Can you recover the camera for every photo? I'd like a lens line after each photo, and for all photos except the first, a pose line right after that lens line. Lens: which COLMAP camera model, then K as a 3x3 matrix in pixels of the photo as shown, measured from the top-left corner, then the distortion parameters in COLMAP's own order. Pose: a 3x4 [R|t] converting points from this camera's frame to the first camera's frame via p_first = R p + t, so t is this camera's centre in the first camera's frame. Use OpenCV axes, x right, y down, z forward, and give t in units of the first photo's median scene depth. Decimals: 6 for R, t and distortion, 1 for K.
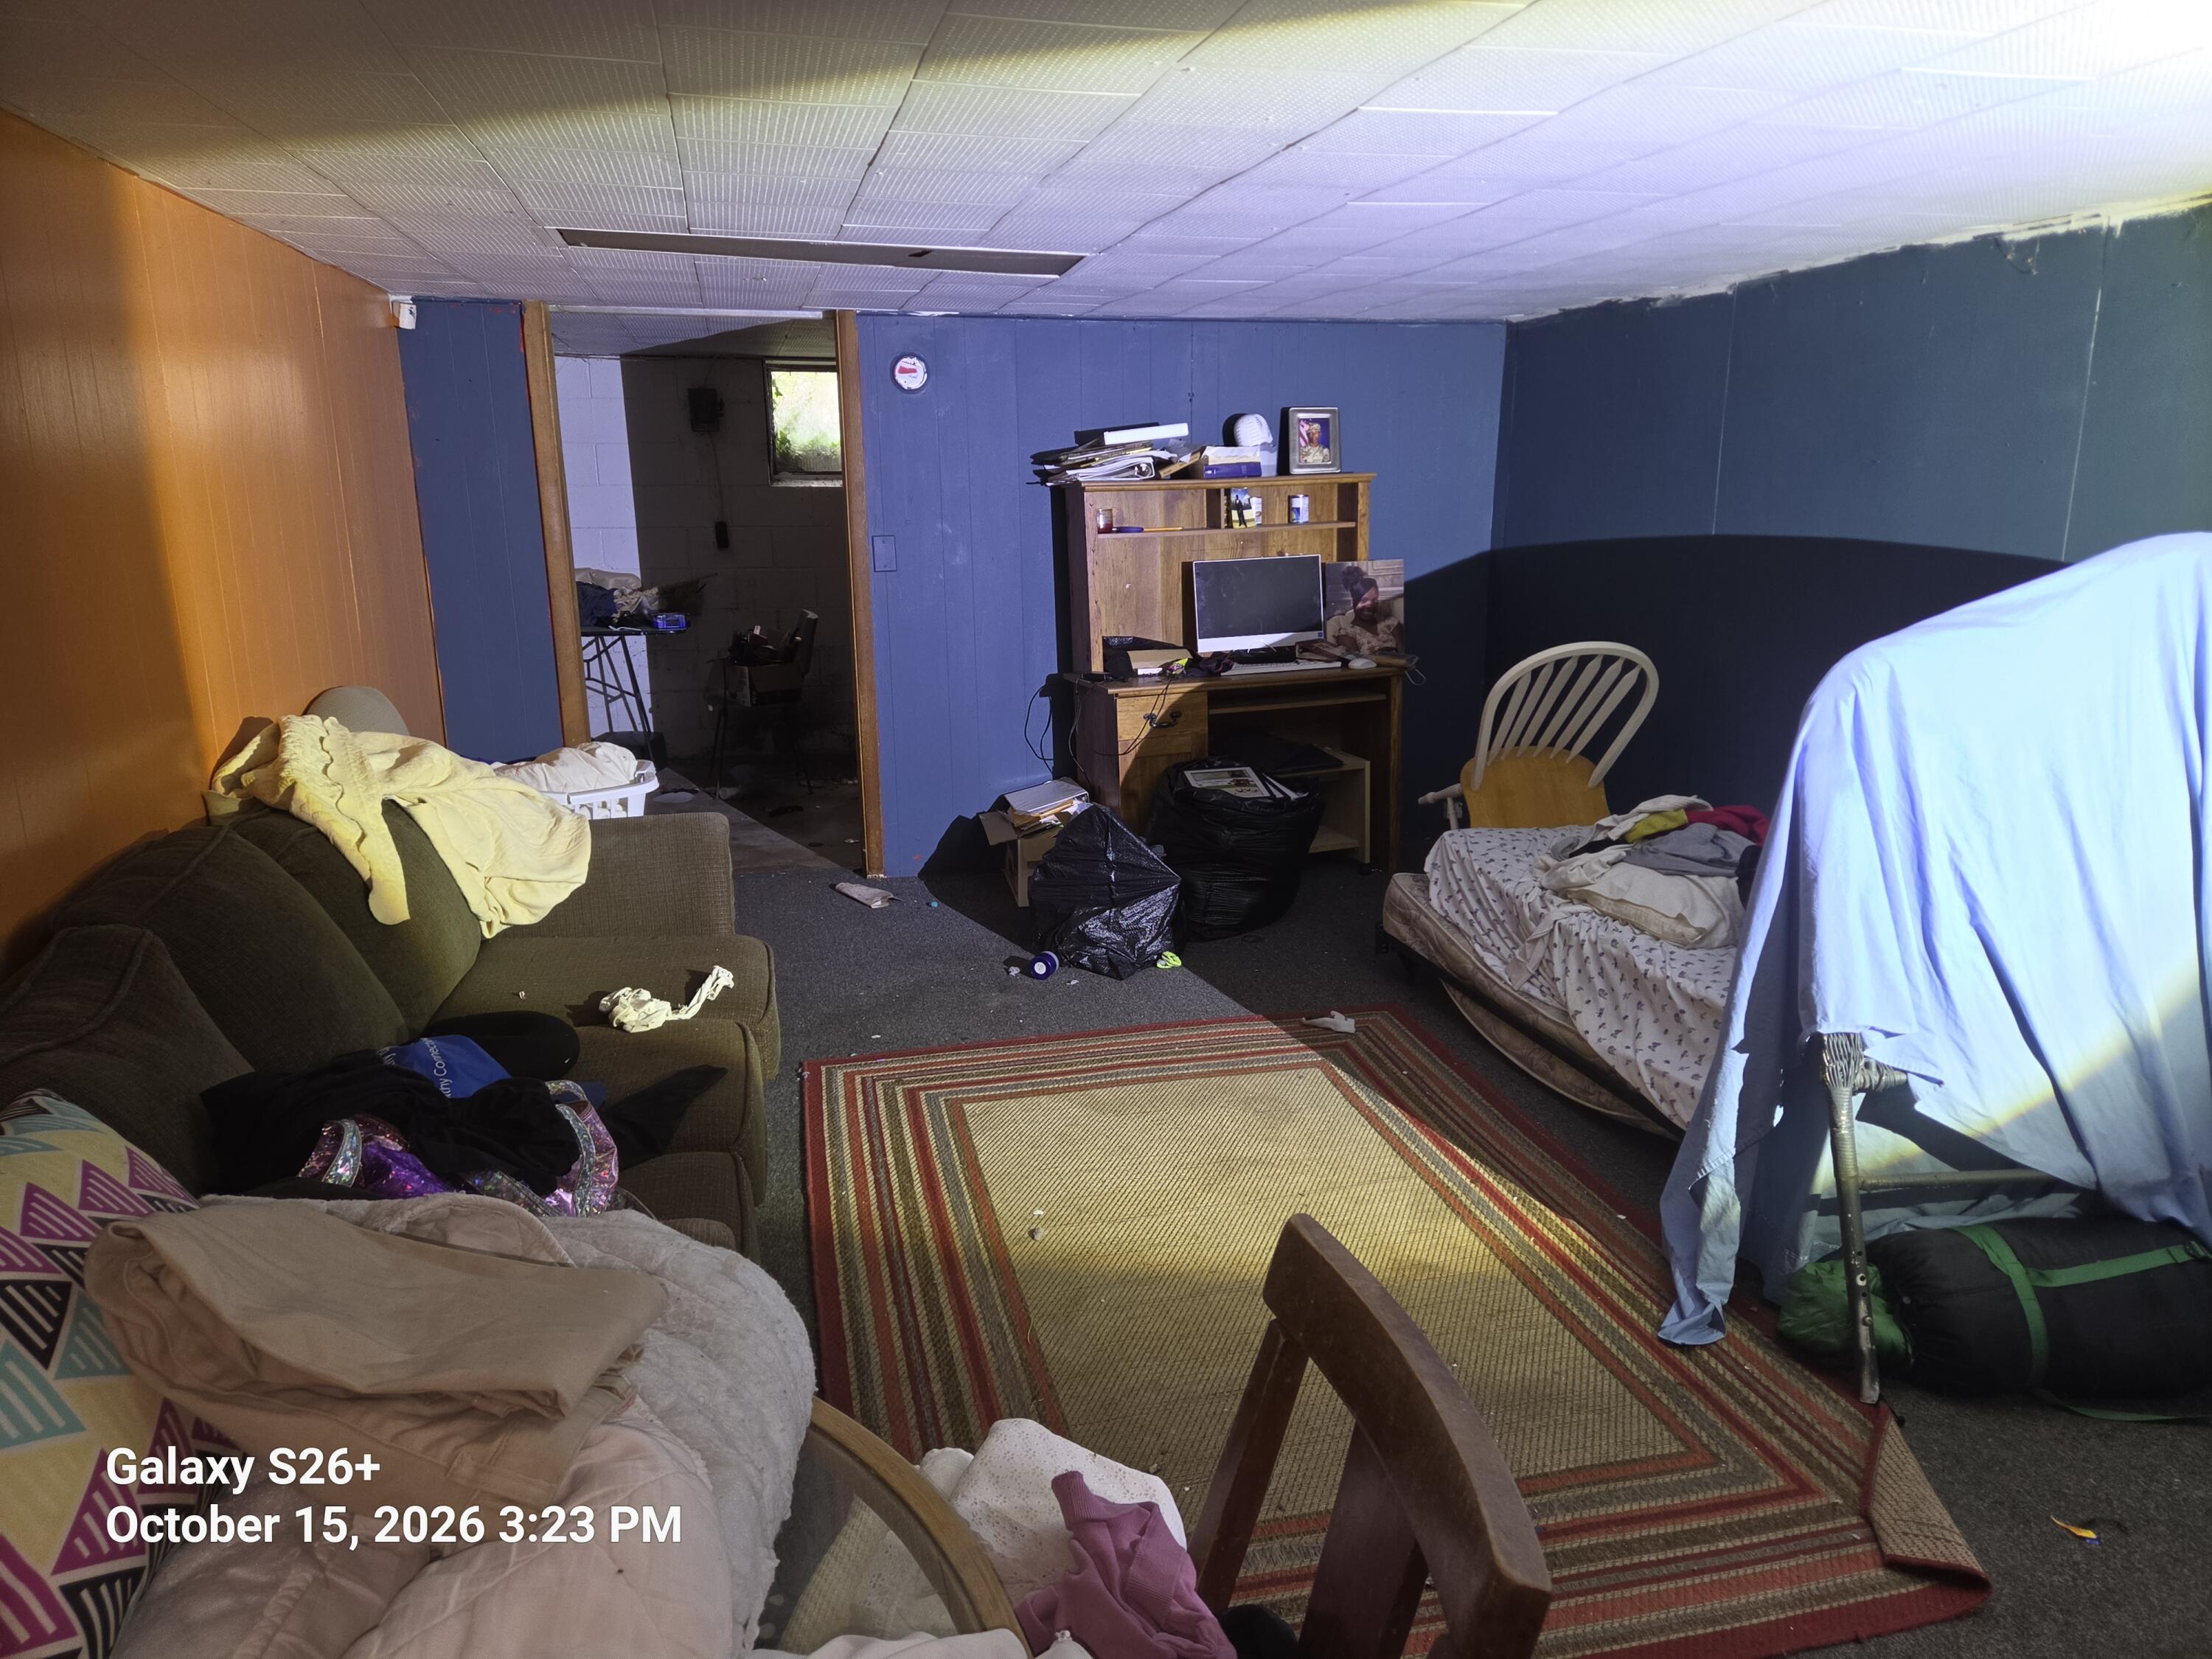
lens RADIAL K [[1486.8, 0, 1106.6], [0, 1486.8, 839.9], [0, 0, 1]] dist [0.040562, -0.030235]
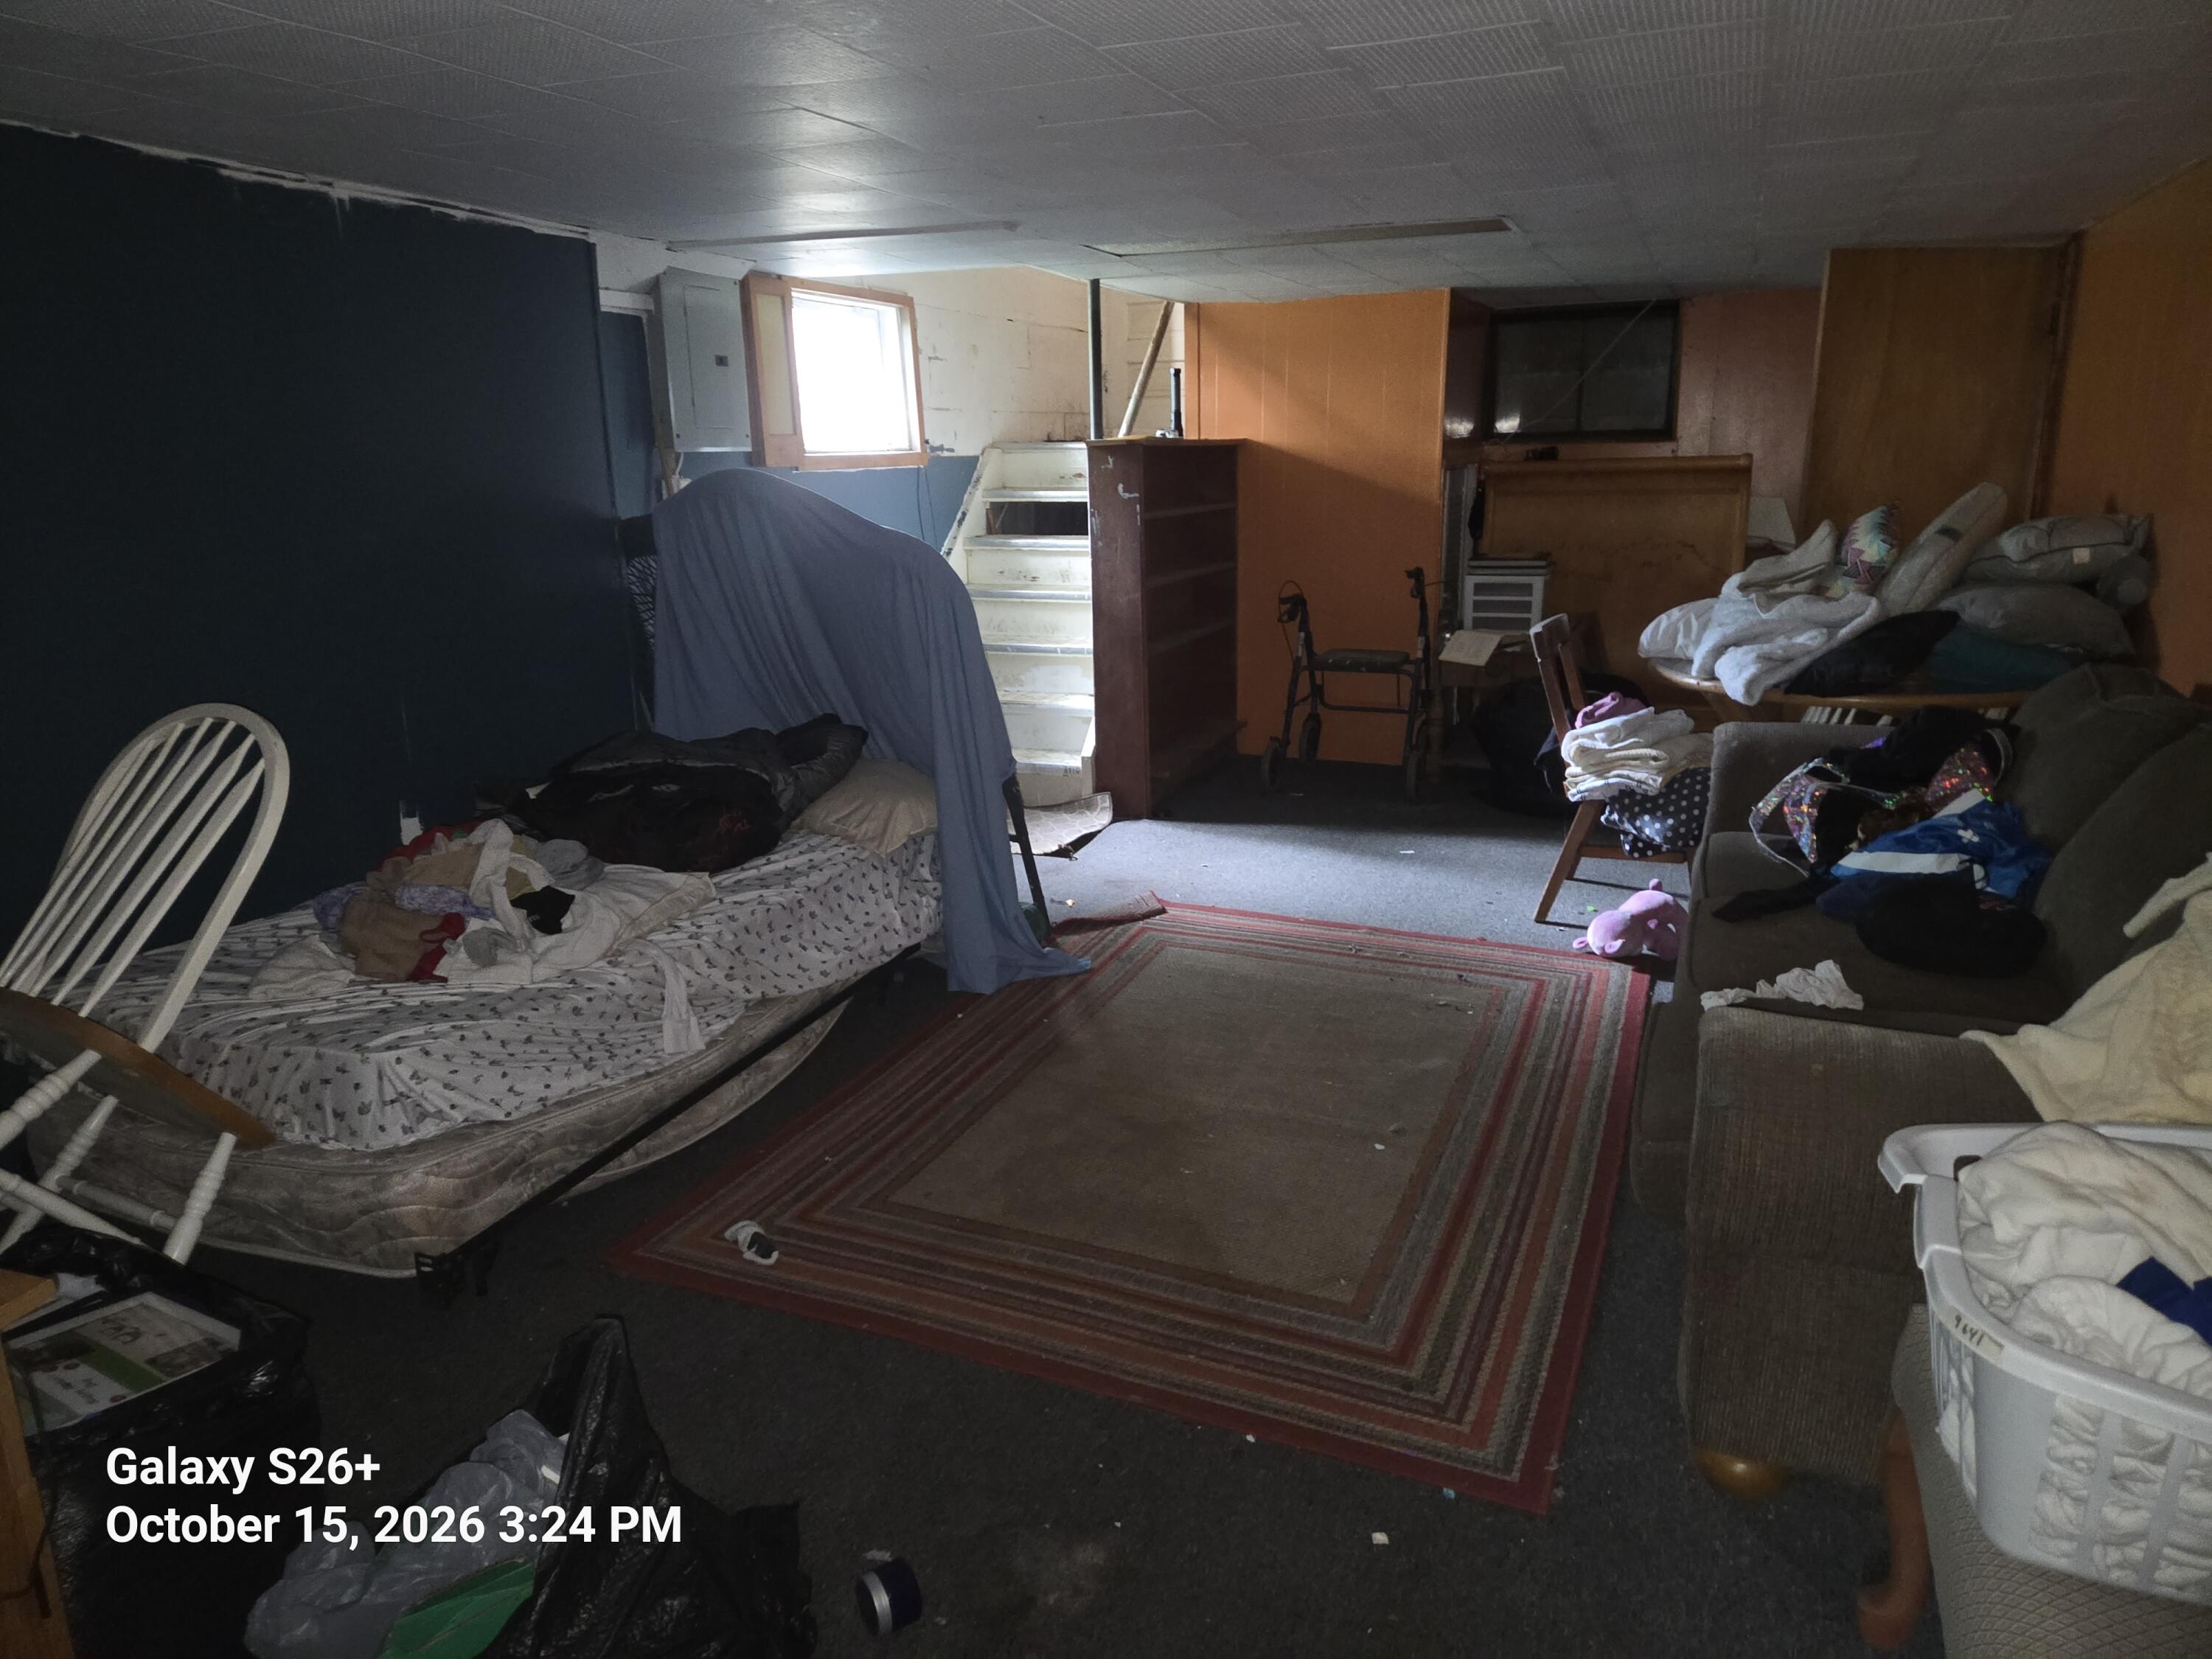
lens RADIAL K [[1486.8, 0, 1099.7], [0, 1486.8, 817.4], [0, 0, 1]] dist [0.040562, -0.030235]
pose [[-0.808687, -0.124605, 0.574891, -0.366173], [0.165012, 0.890013, 0.425026, -0.332883], [-0.564621, 0.438577, -0.699181, 1.417677]]
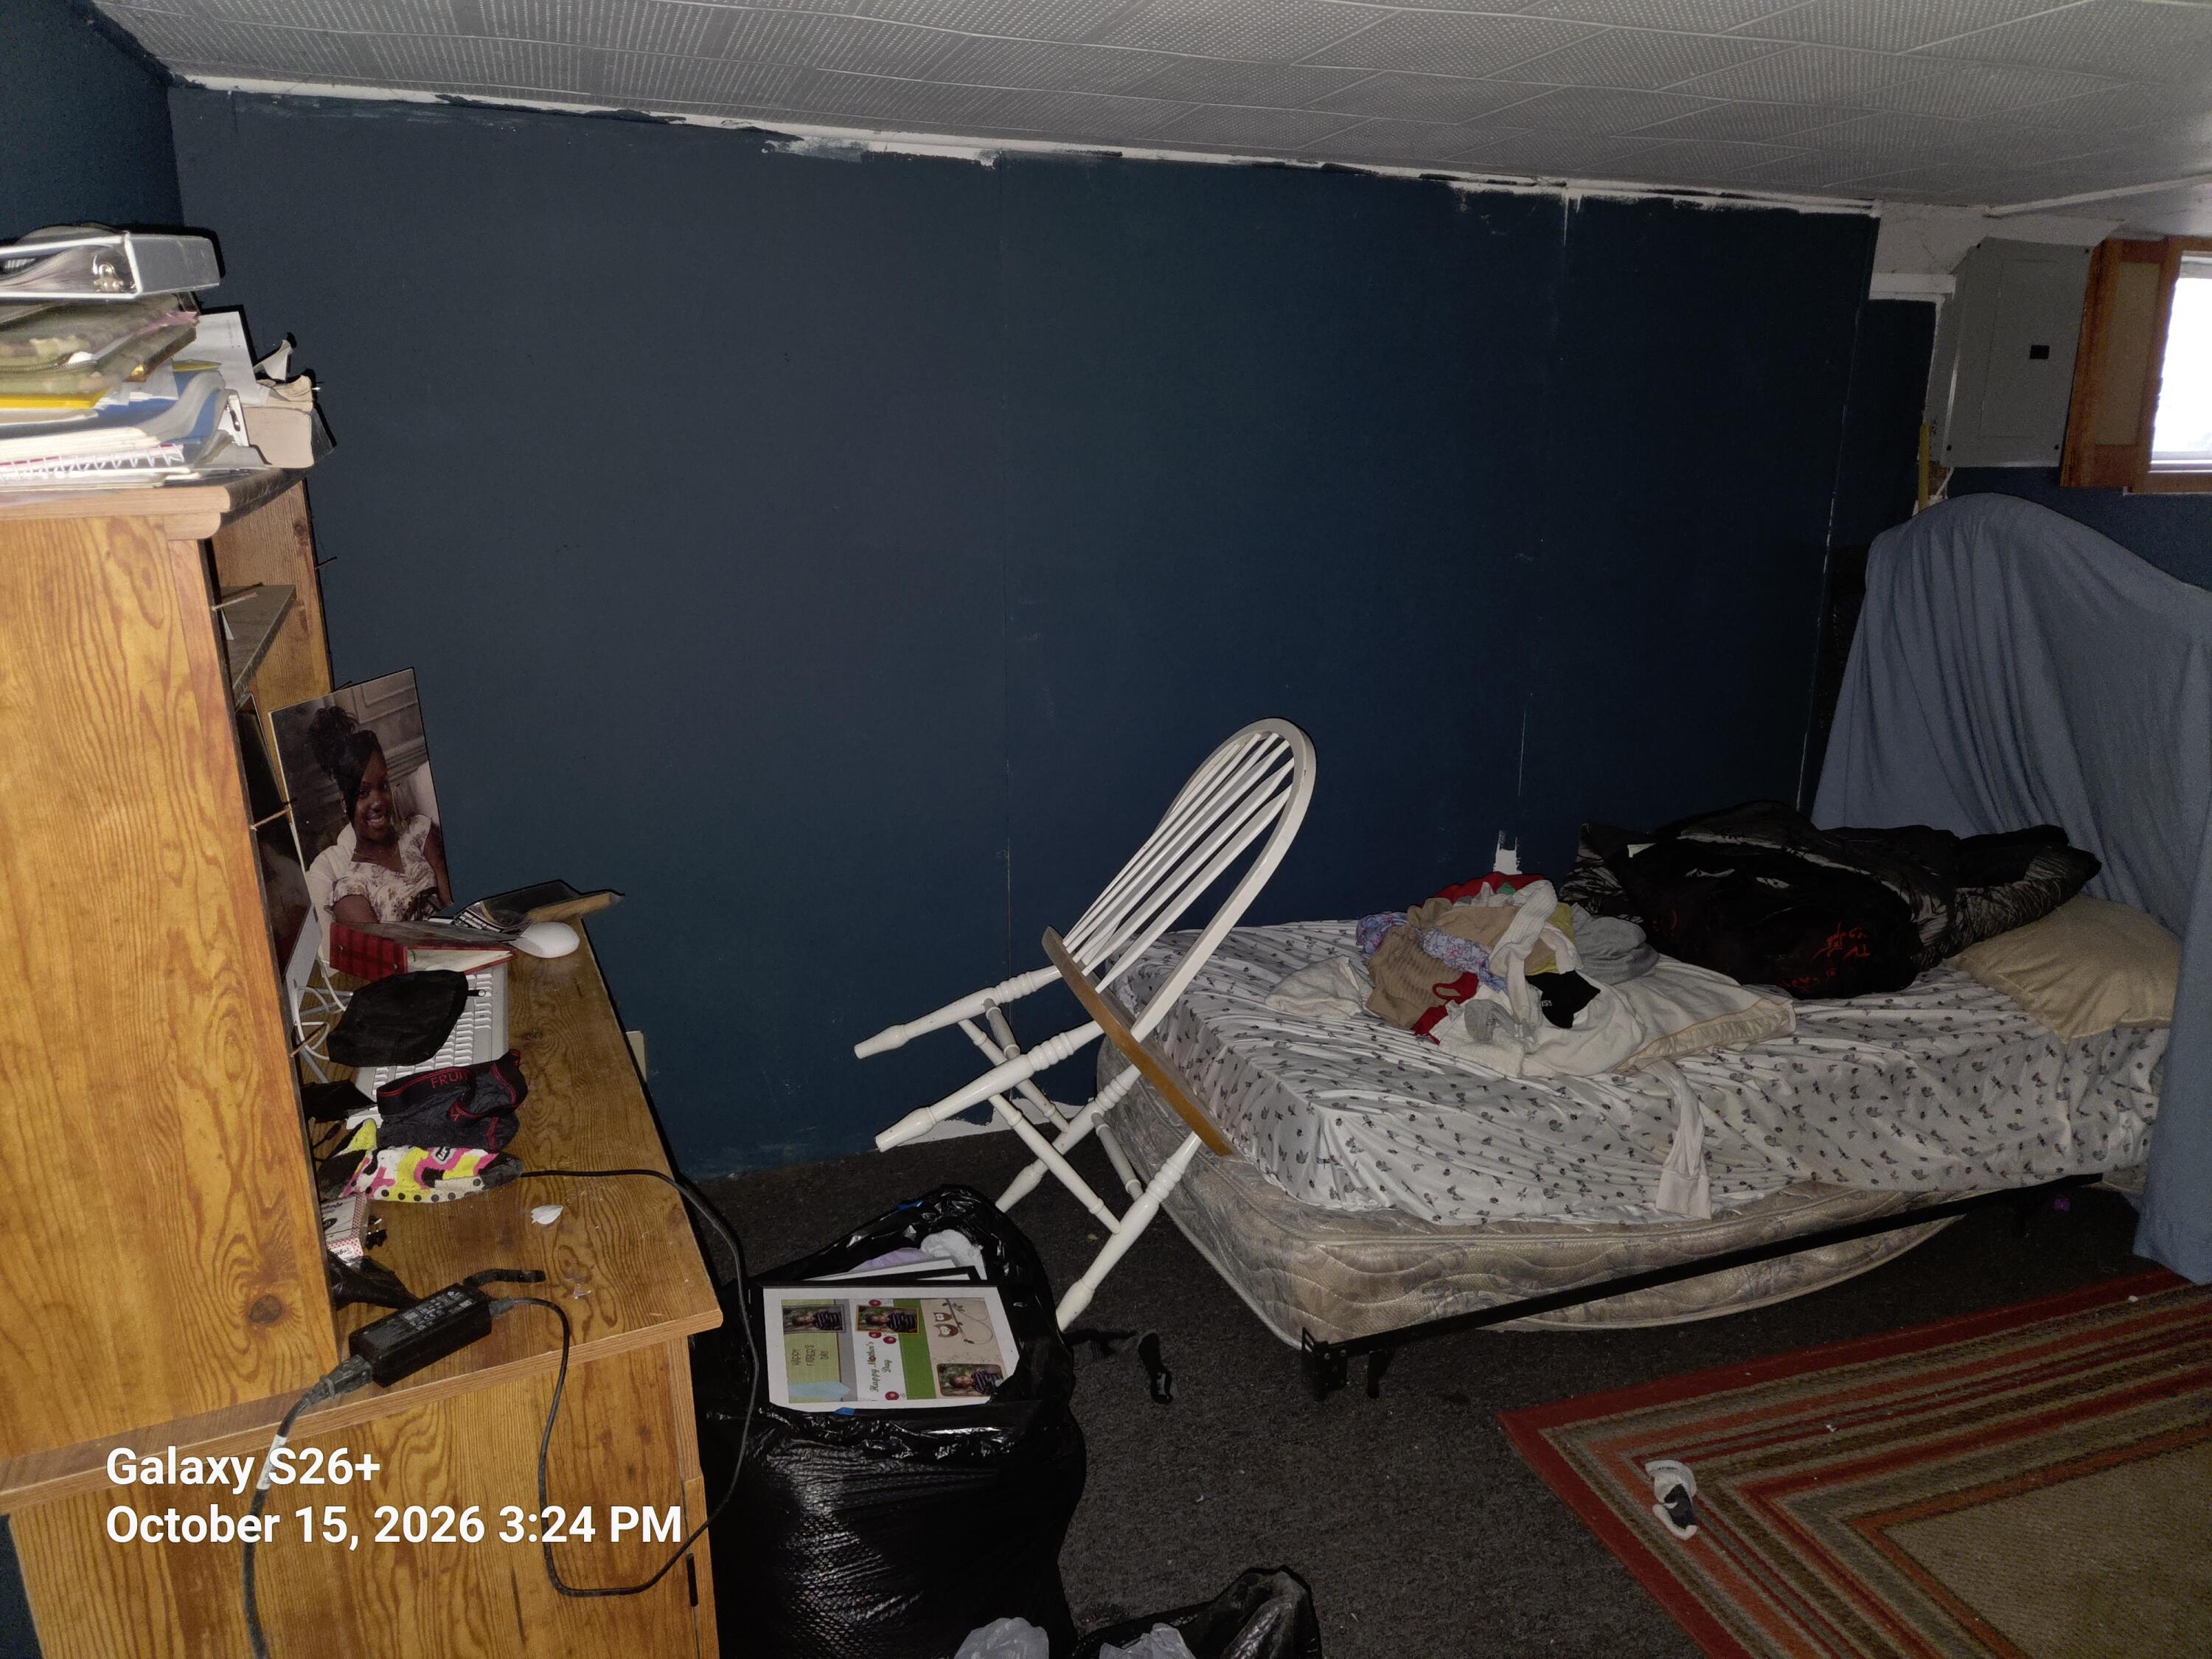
lens RADIAL K [[1486.8, 0, 1104.9], [0, 1486.8, 810.4], [0, 0, 1]] dist [0.040562, -0.030235]
pose [[-0.097173, -0.231662, 0.967931, -0.307184], [0.242919, 0.937600, 0.248789, -0.305427], [-0.965167, 0.259304, -0.034834, 1.252561]]
